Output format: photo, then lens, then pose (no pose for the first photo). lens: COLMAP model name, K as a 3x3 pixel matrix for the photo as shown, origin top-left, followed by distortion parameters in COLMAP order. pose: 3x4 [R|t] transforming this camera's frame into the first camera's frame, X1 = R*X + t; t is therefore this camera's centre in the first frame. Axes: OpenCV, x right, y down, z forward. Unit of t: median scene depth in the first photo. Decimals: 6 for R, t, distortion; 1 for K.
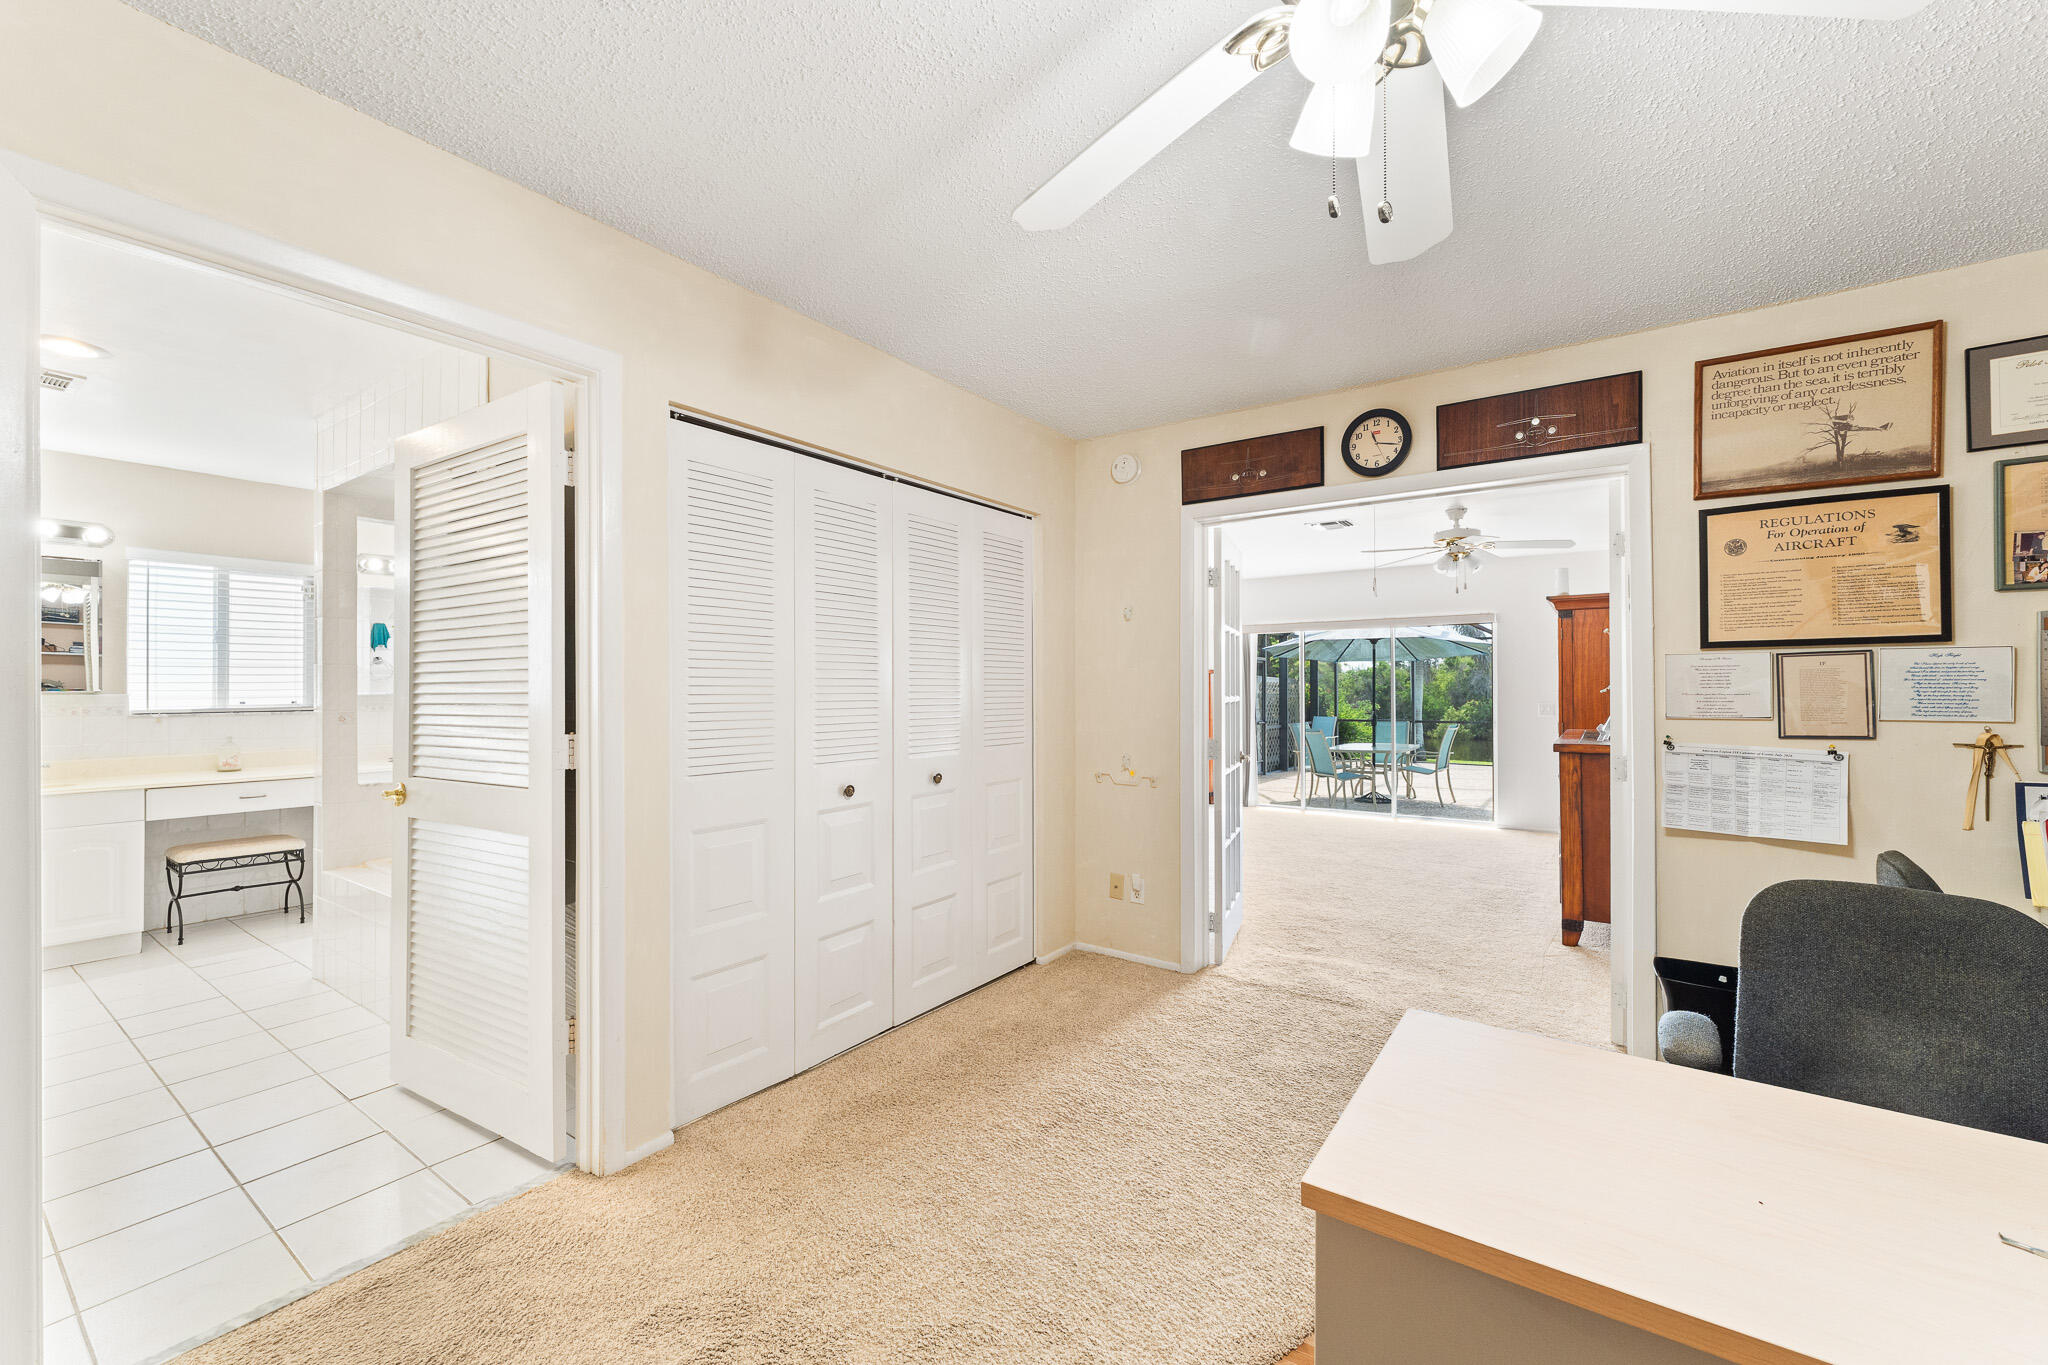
lens RADIAL K [[819.1, 0, 1024.0], [0, 819.1, 682.5], [0, 0, 1]] dist [-0.000110, -0.000407]
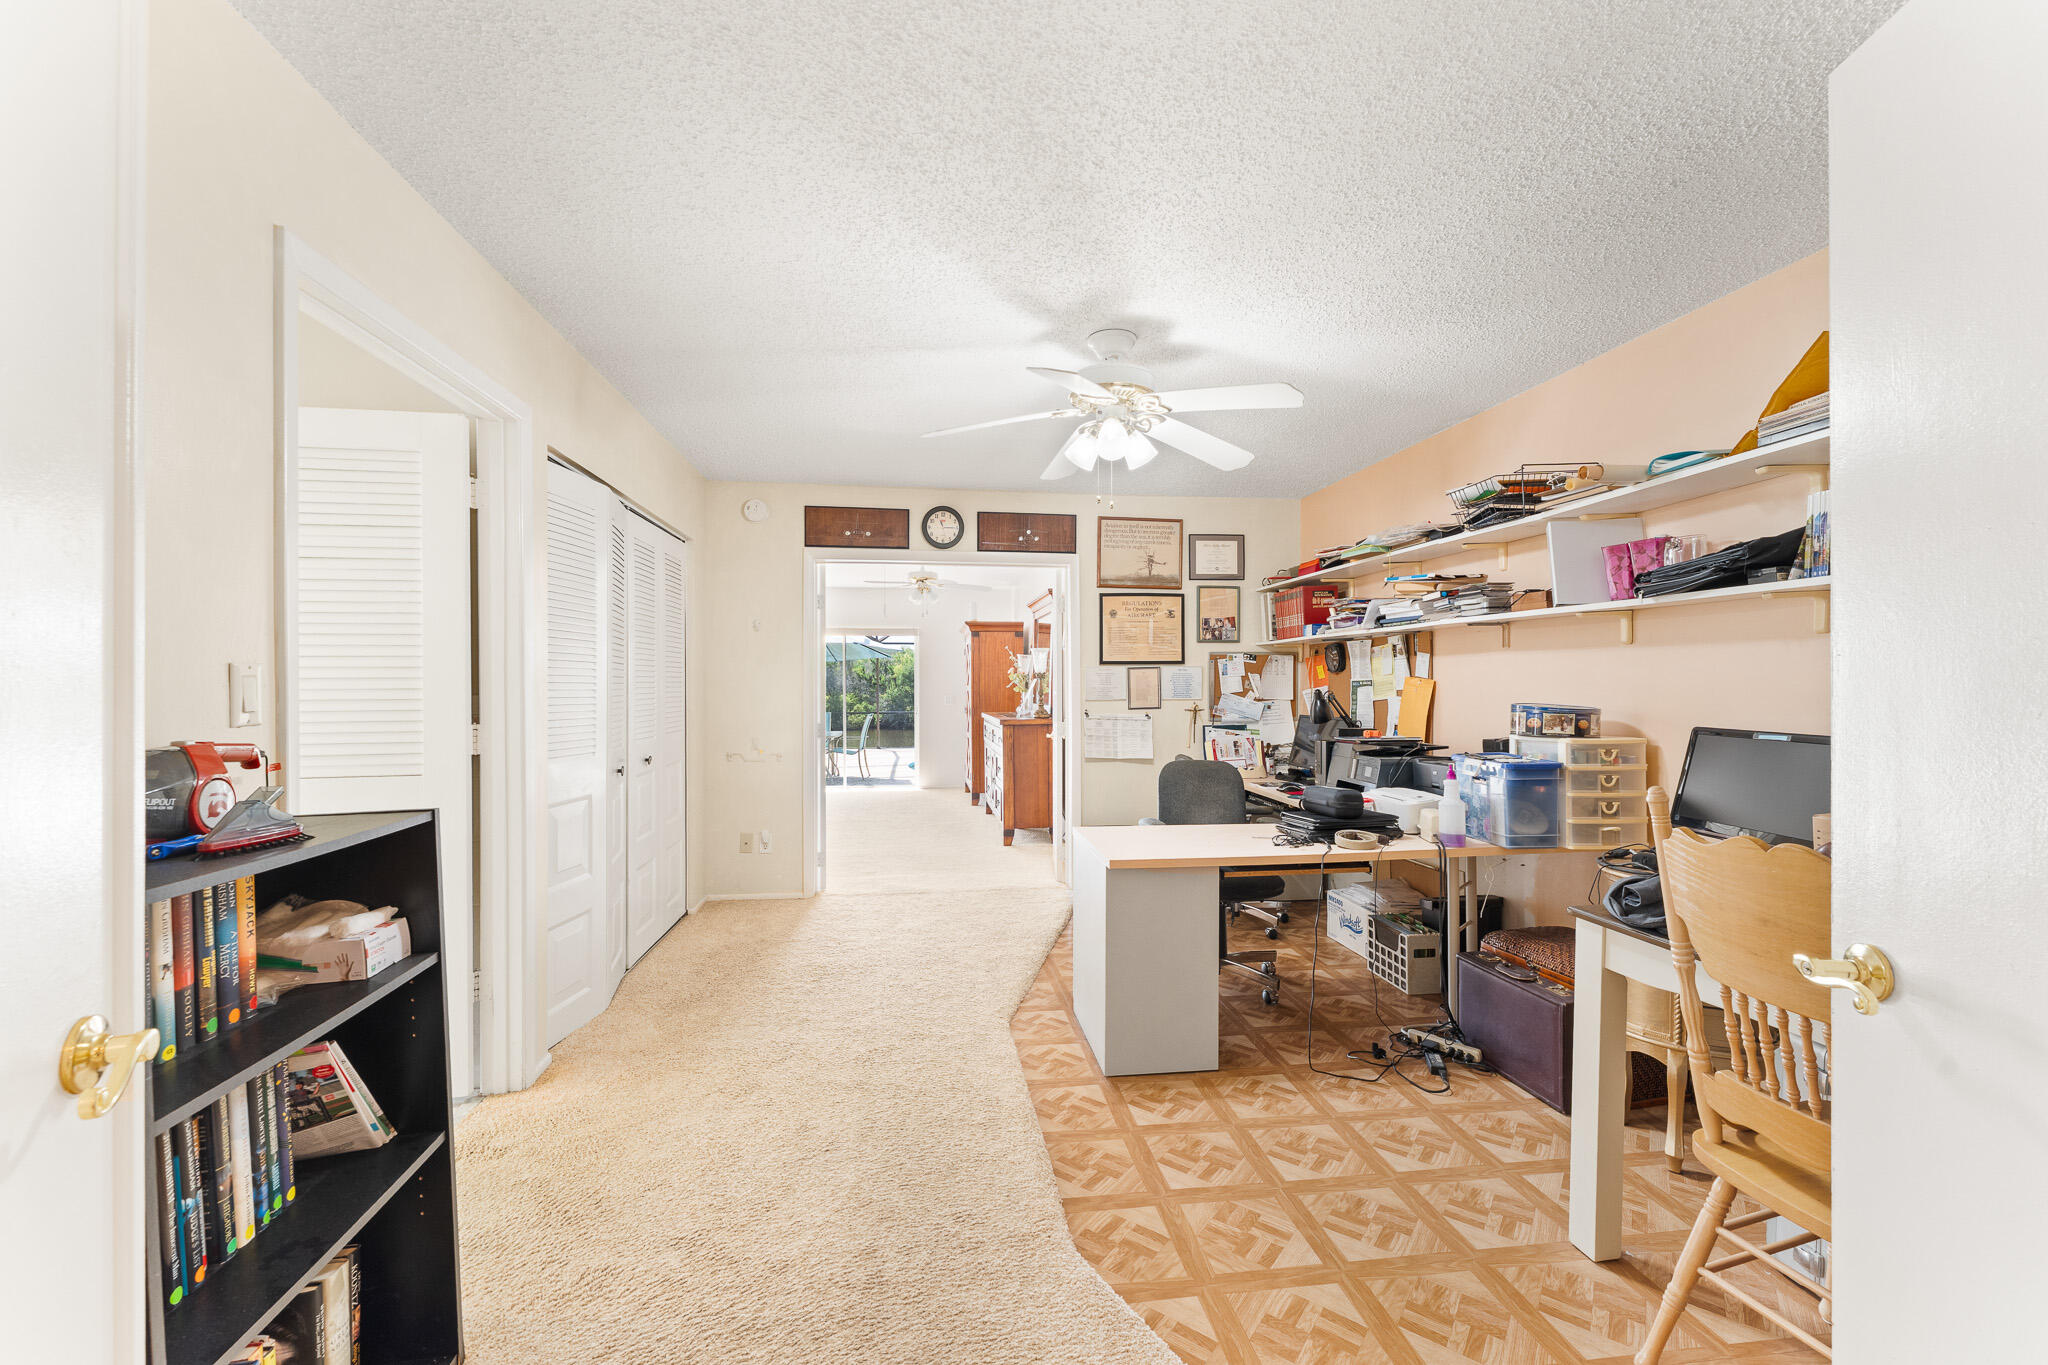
lens RADIAL K [[819.1, 0, 1024.0], [0, 819.1, 682.5], [0, 0, 1]] dist [-0.000110, -0.000407]
pose [[0.732115, 0.002240, 0.681178, -0.612713], [-0.004978, 0.999985, 0.002062, -0.001560], [-0.681163, -0.004900, 0.732115, -0.292974]]
